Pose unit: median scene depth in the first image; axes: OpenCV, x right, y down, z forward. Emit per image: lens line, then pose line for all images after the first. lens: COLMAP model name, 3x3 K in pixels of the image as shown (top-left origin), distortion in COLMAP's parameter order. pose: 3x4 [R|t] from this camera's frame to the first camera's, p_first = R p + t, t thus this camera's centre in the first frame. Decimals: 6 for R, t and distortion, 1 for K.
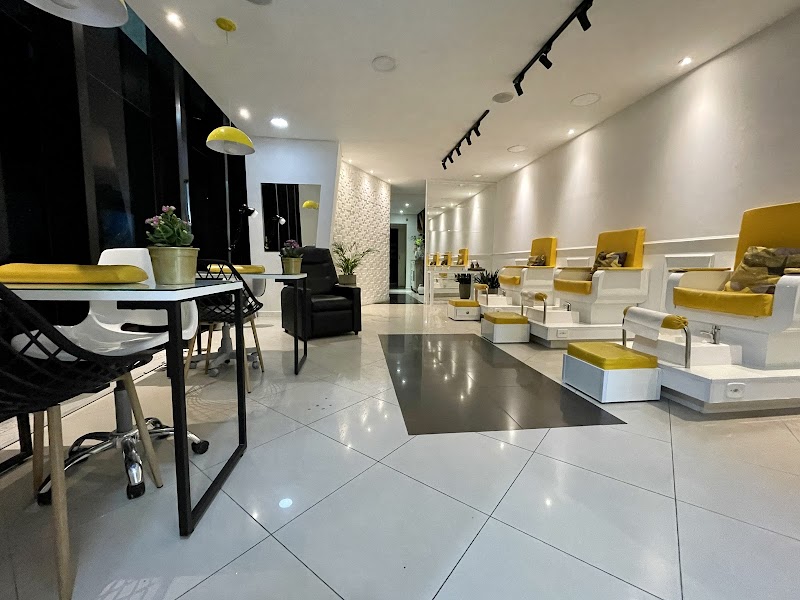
lens RADIAL K [[338.2, 0, 401.5], [0, 338.2, 299.3], [0, 0, 1]] dist [-0.003160, 0.000077]
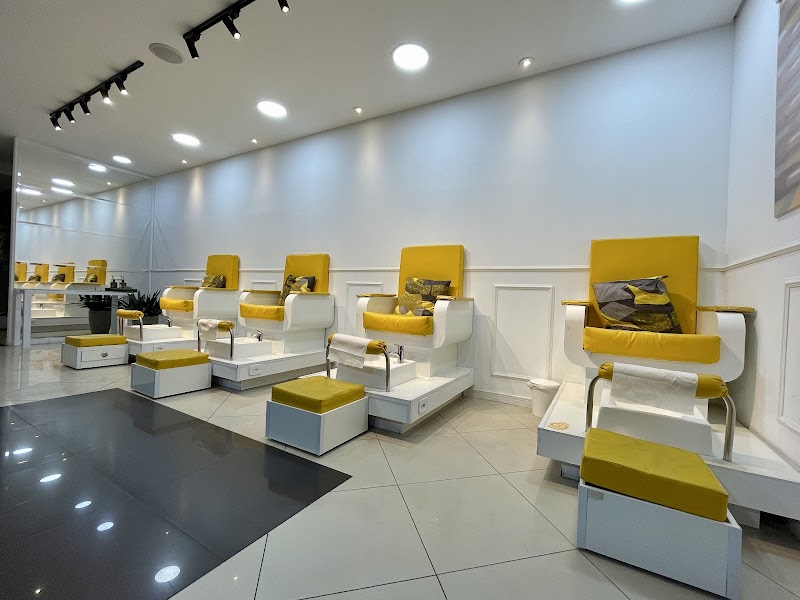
lens RADIAL K [[338.2, 0, 406.0], [0, 338.2, 301.2], [0, 0, 1]] dist [-0.003160, 0.000077]
pose [[0.607075, 0.007334, 0.794611, 0.042150], [0.045267, 0.998014, -0.043795, -0.011952], [-0.793354, 0.062557, 0.605538, 0.190006]]
